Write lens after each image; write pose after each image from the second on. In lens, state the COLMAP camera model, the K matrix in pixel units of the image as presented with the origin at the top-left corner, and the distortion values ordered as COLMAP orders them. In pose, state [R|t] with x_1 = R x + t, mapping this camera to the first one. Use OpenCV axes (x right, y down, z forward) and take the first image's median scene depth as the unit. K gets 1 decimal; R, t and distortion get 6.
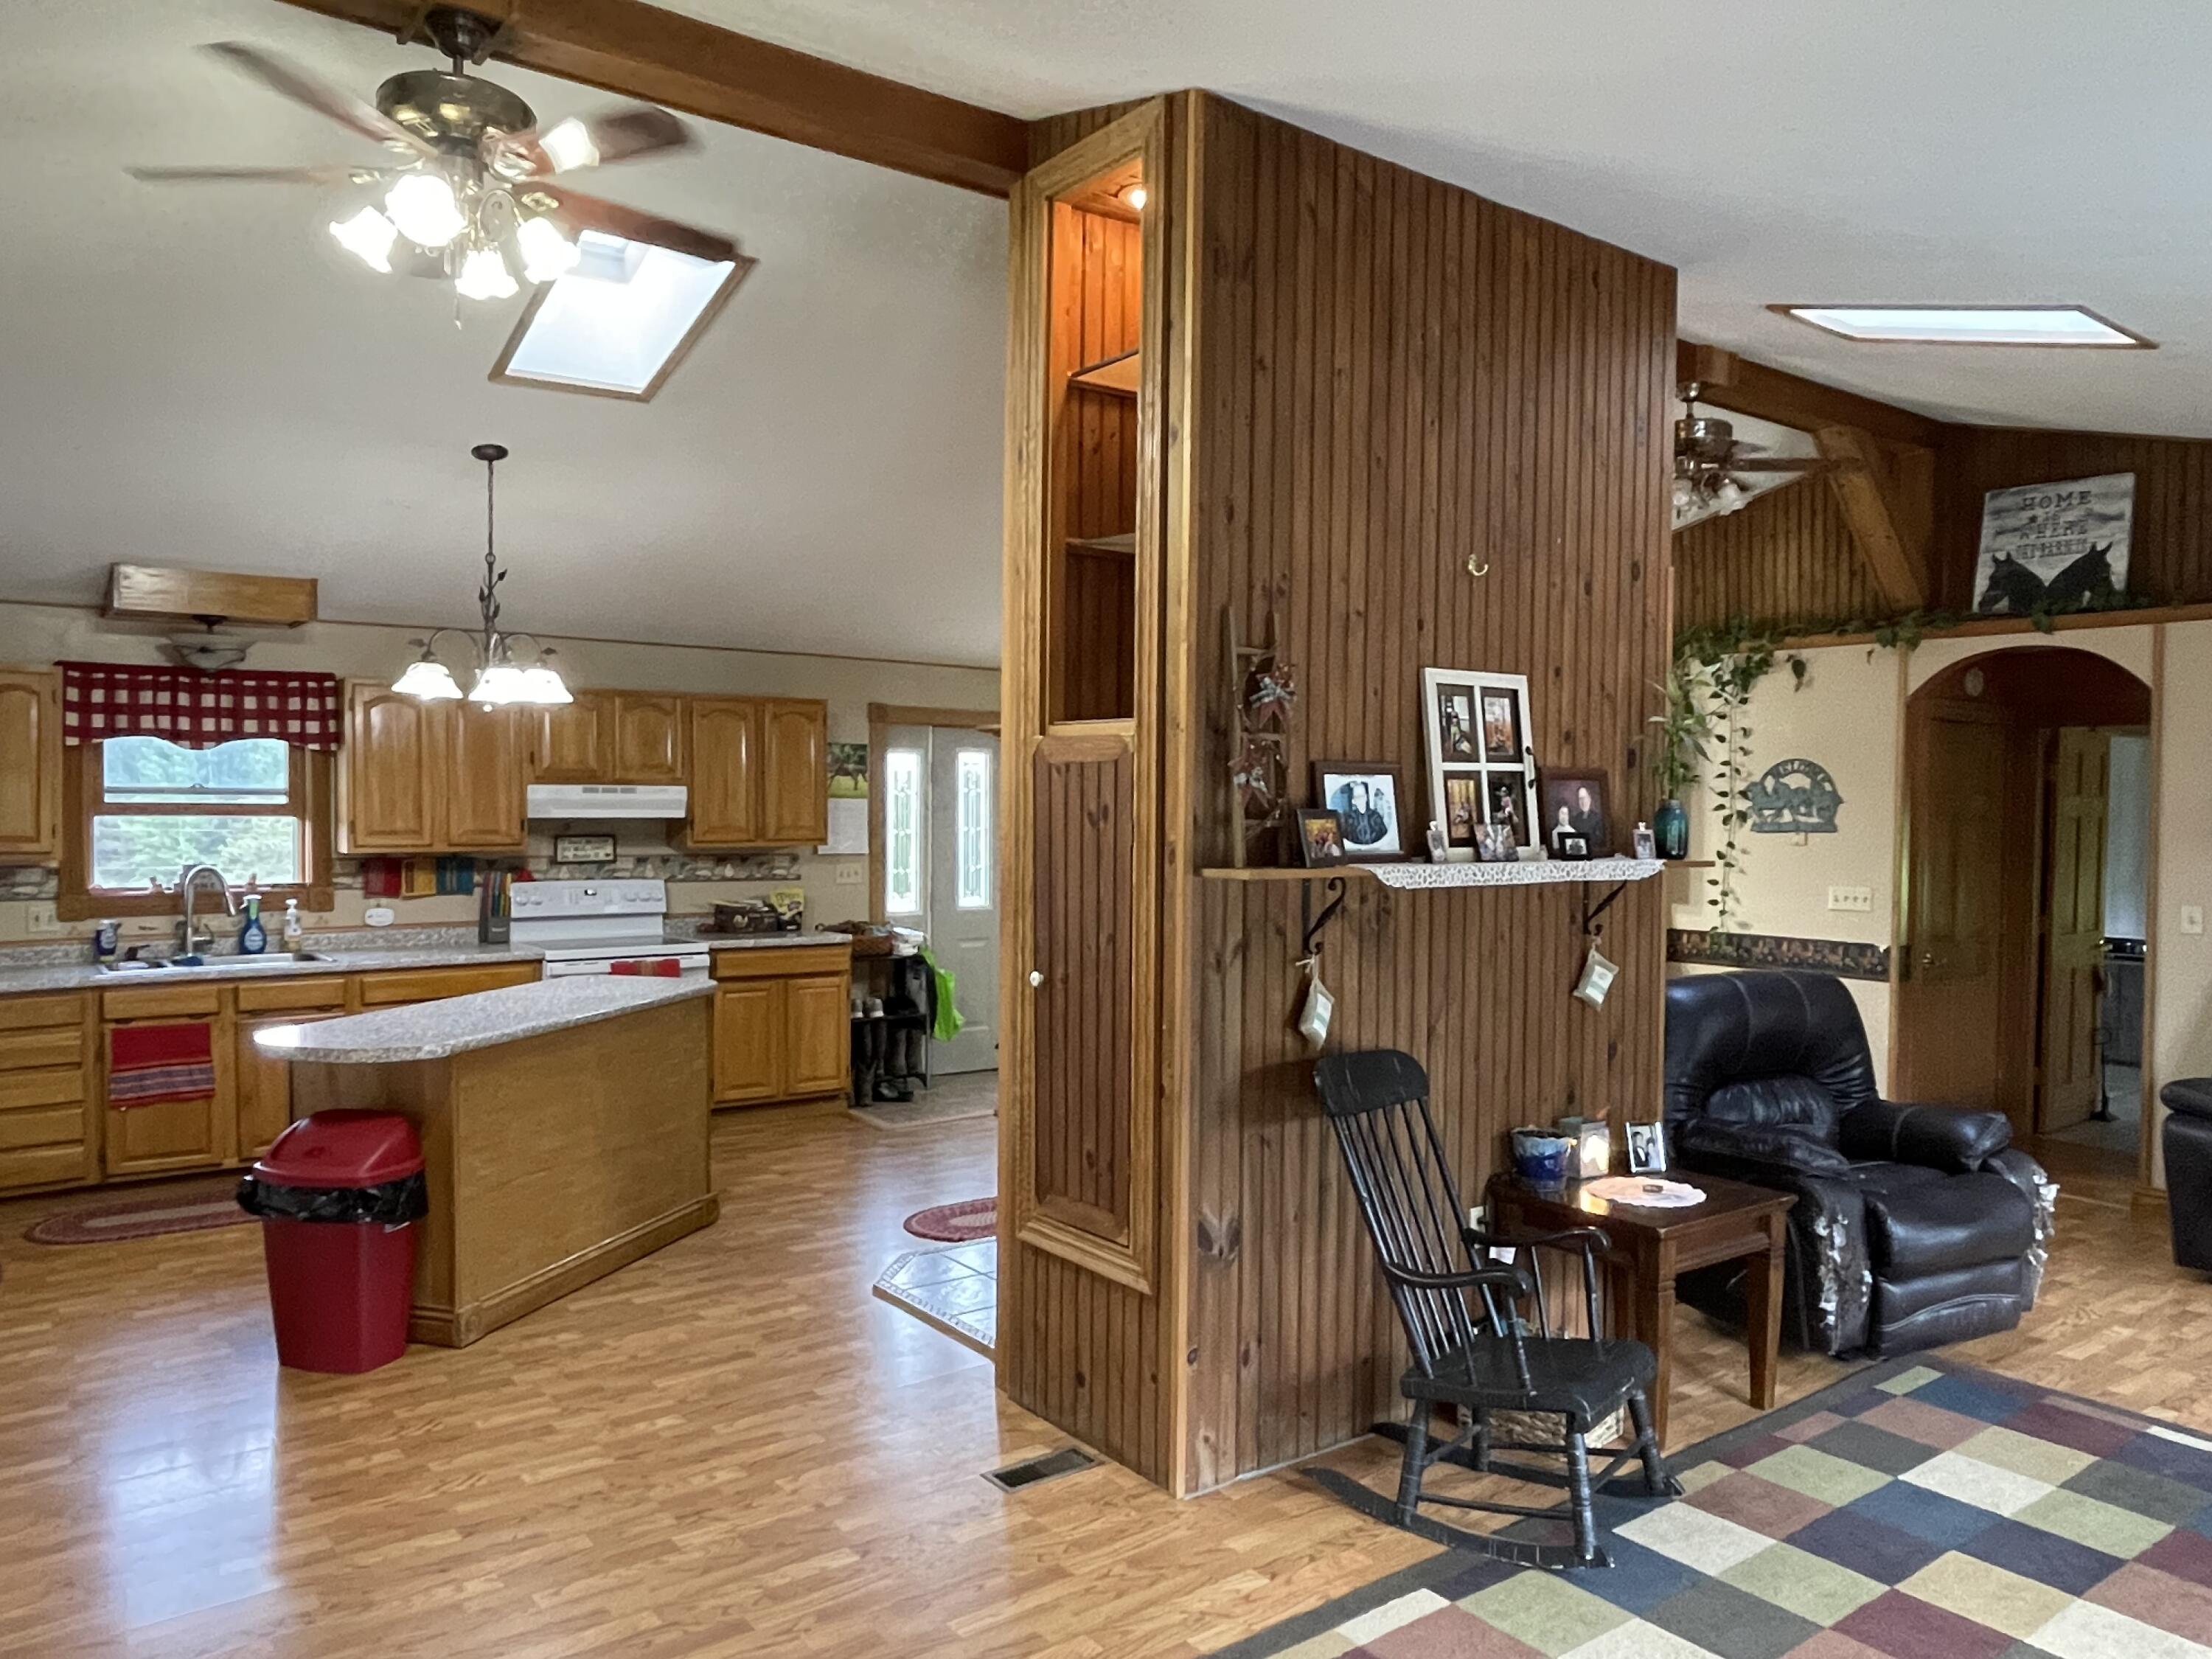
lens RADIAL K [[1547.9, 0, 1106.0], [0, 1547.9, 829.5], [0, 0, 1]] dist [-0.002382, -0.003482]
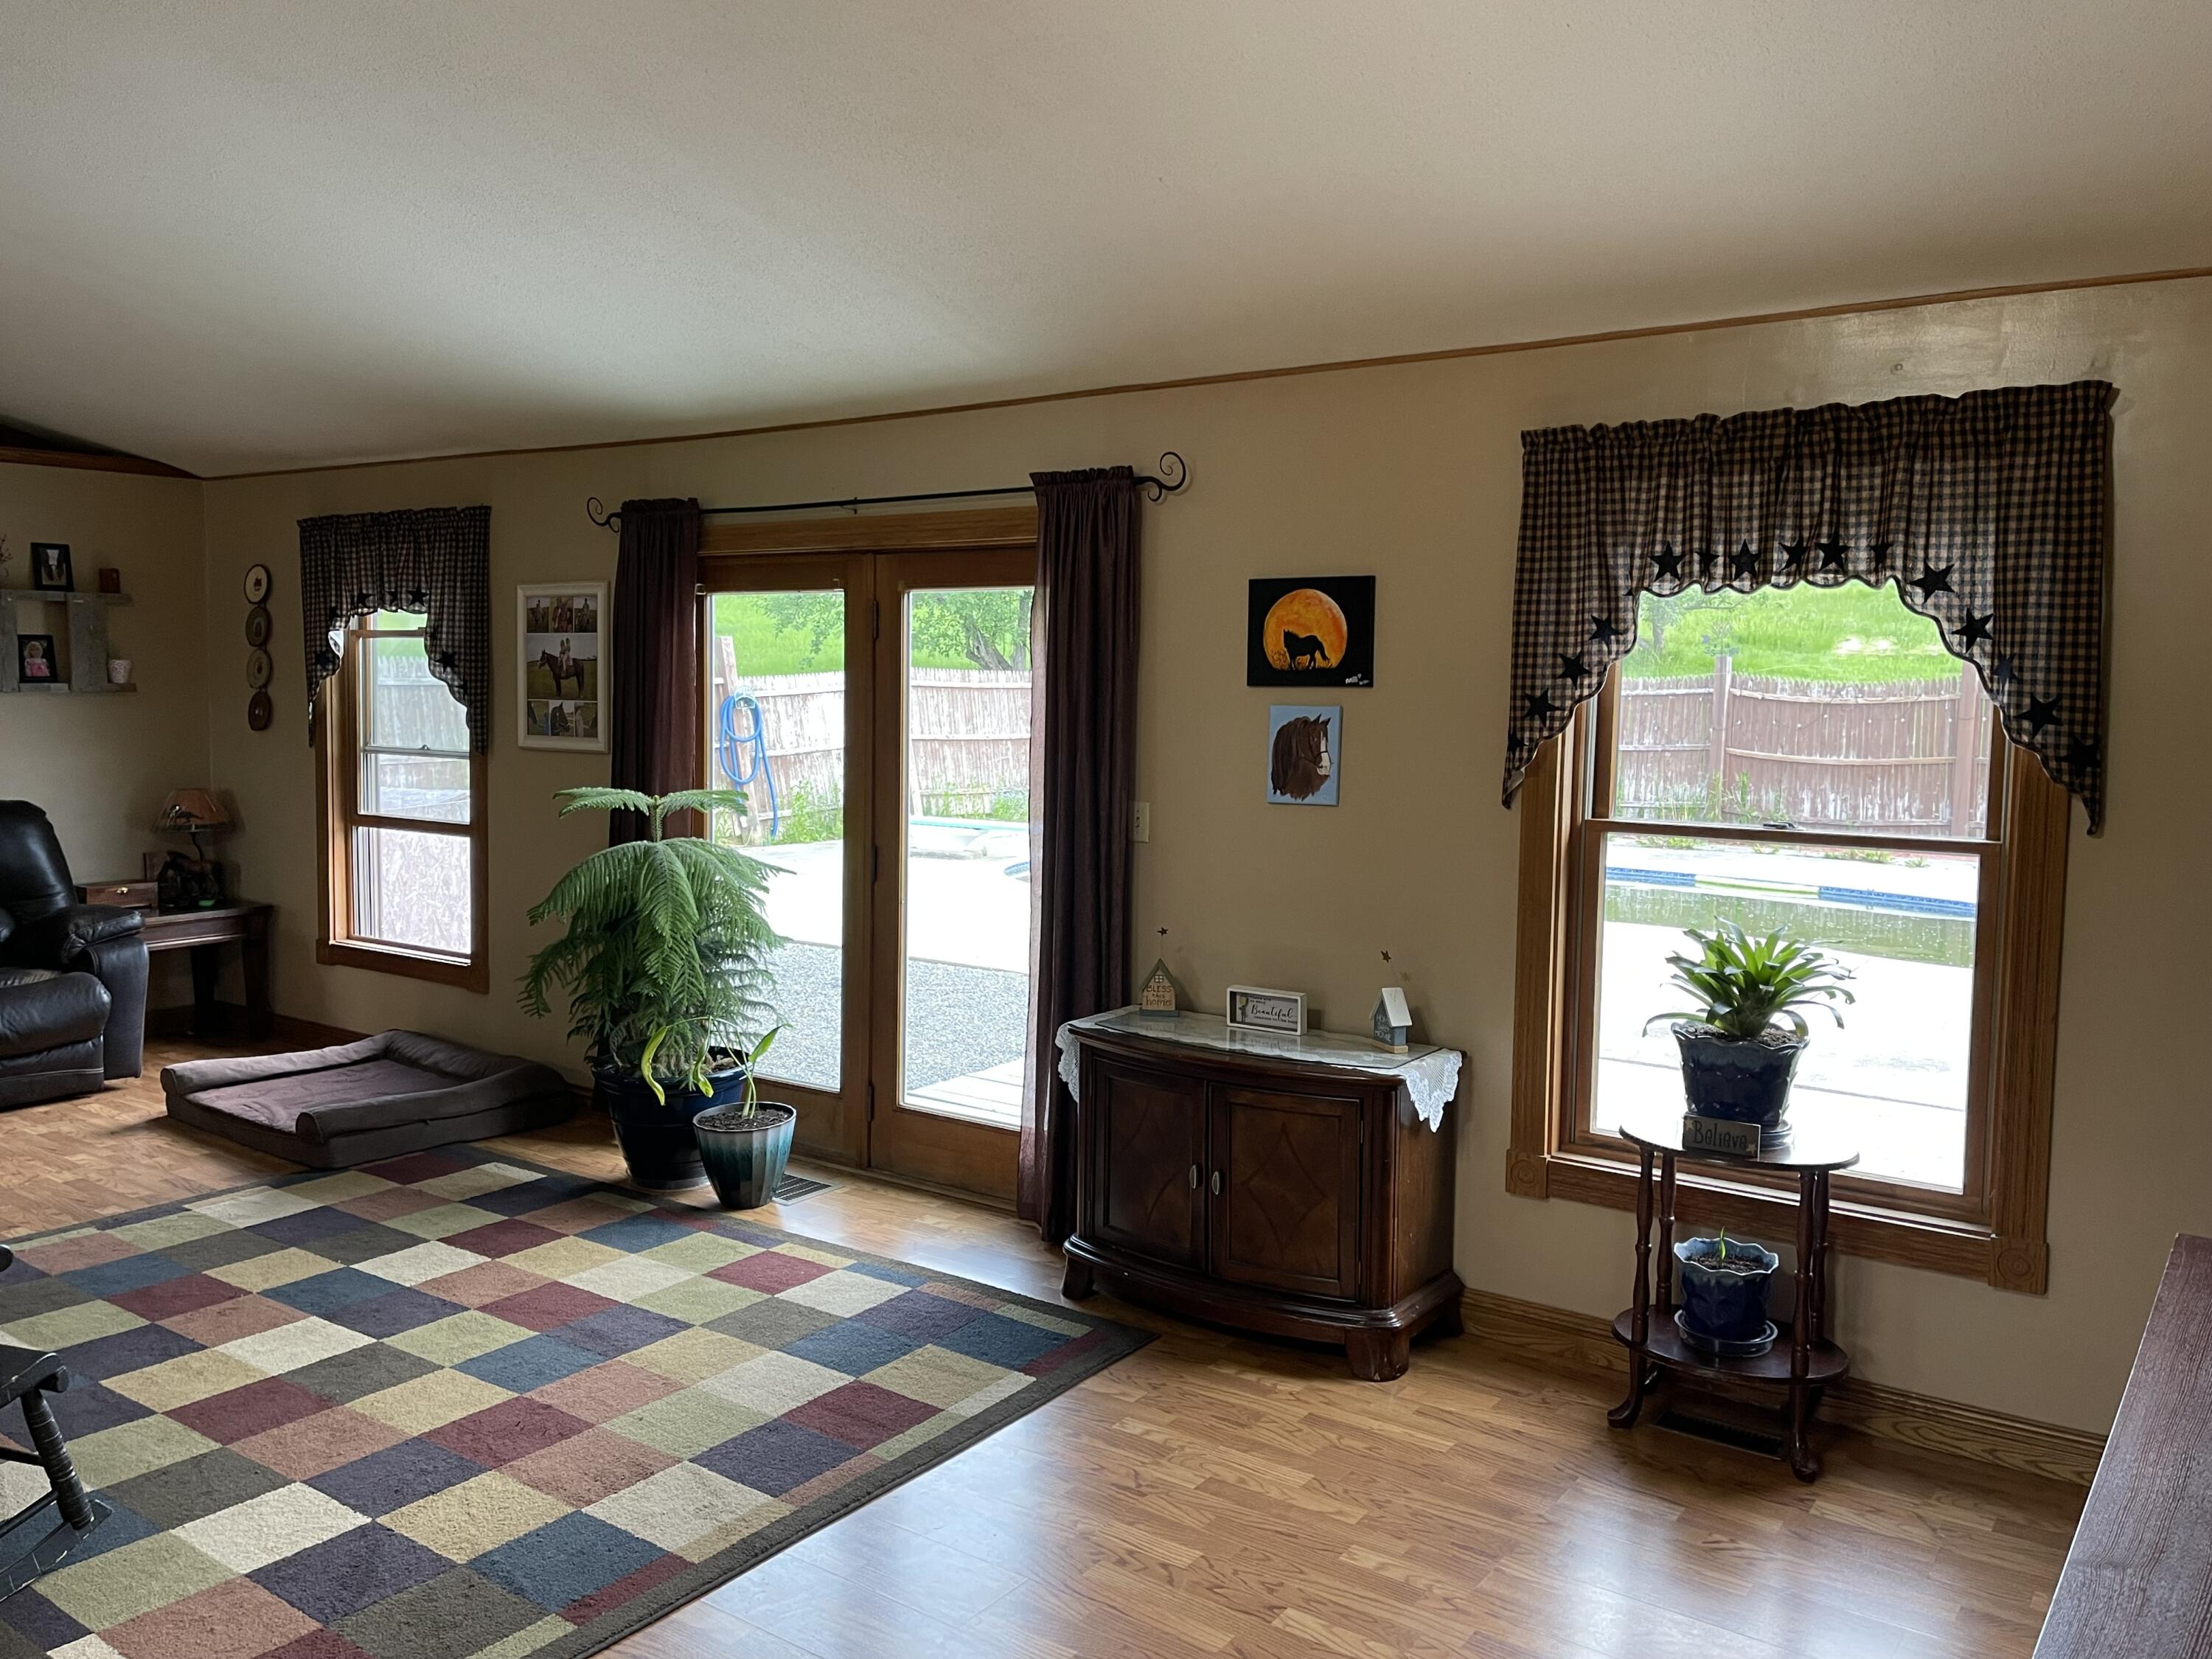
lens RADIAL K [[1692.5, 0, 1106.0], [0, 1692.5, 829.5], [0, 0, 1]] dist [0.007552, 0.001978]
pose [[-0.309375, -0.097143, 0.945965, -0.326823], [0.003760, 0.994636, 0.103371, -0.007826], [-0.950933, 0.035537, -0.307350, 0.322572]]
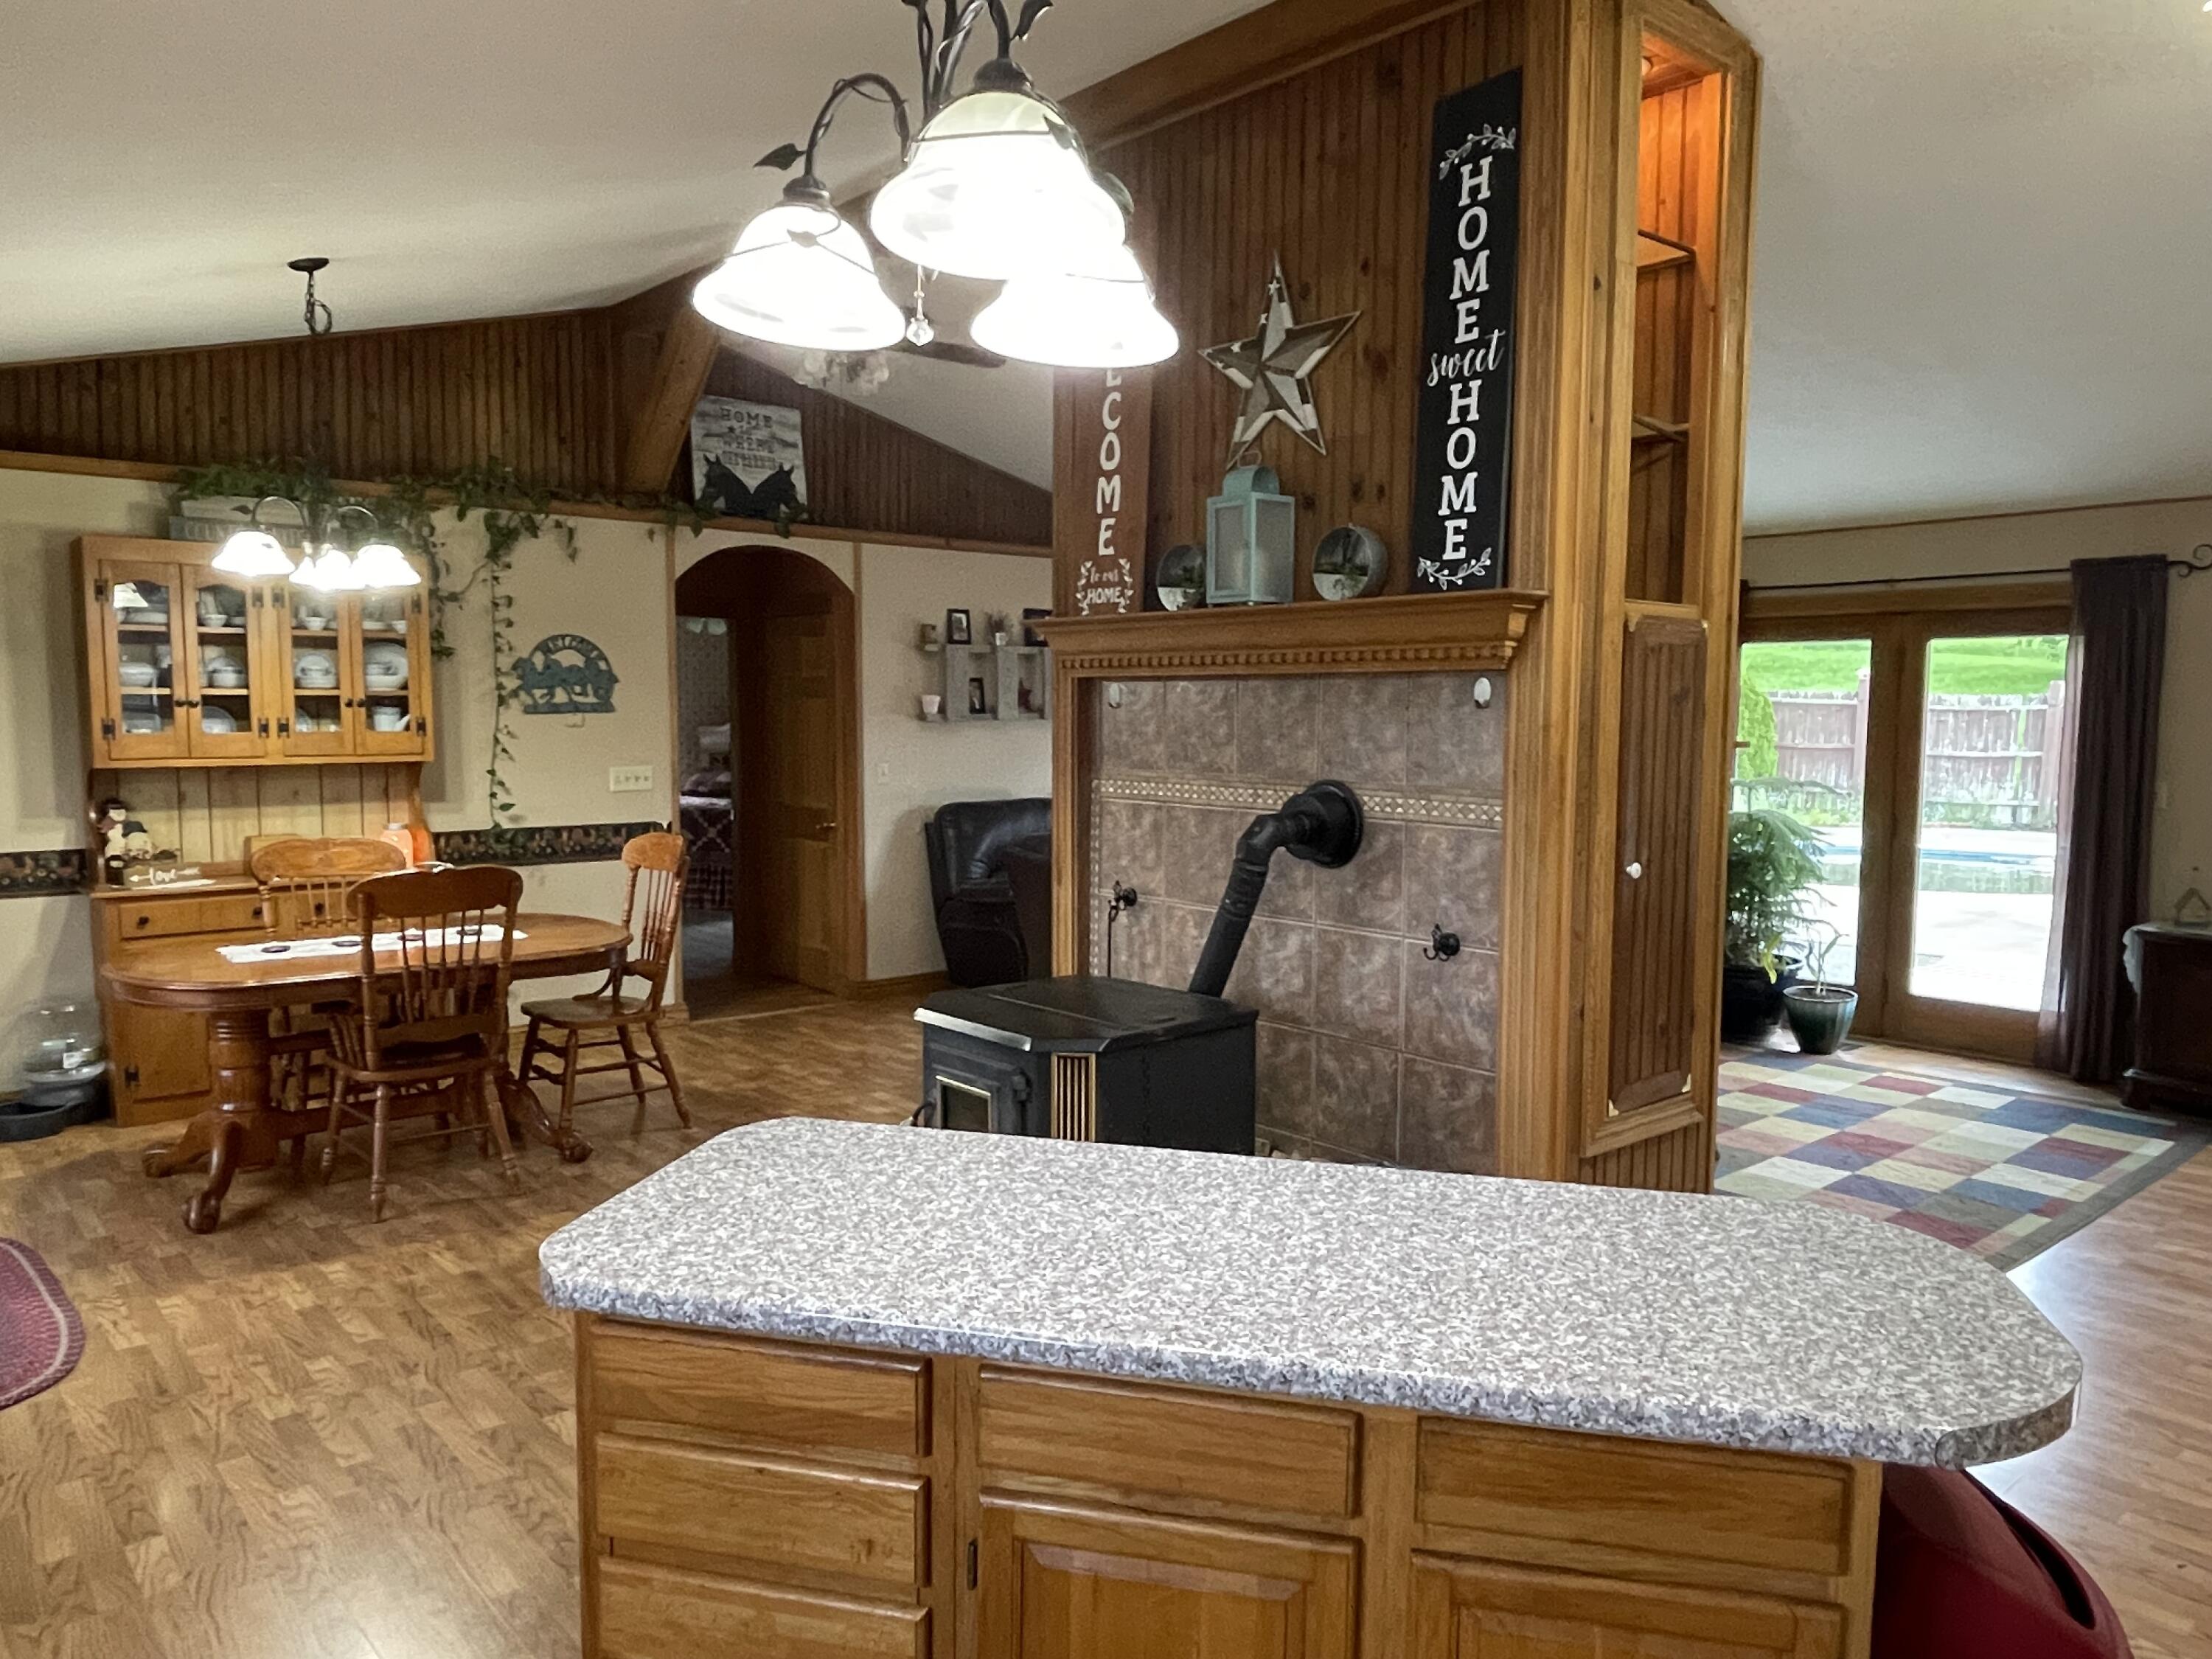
lens RADIAL K [[1547.9, 0, 1106.0], [0, 1547.9, 829.5], [0, 0, 1]] dist [-0.002382, -0.003482]
pose [[-0.076290, -0.090675, 0.992954, -0.545419], [0.011174, 0.995716, 0.091785, -0.011065], [-0.997023, 0.018098, -0.074950, 0.789999]]
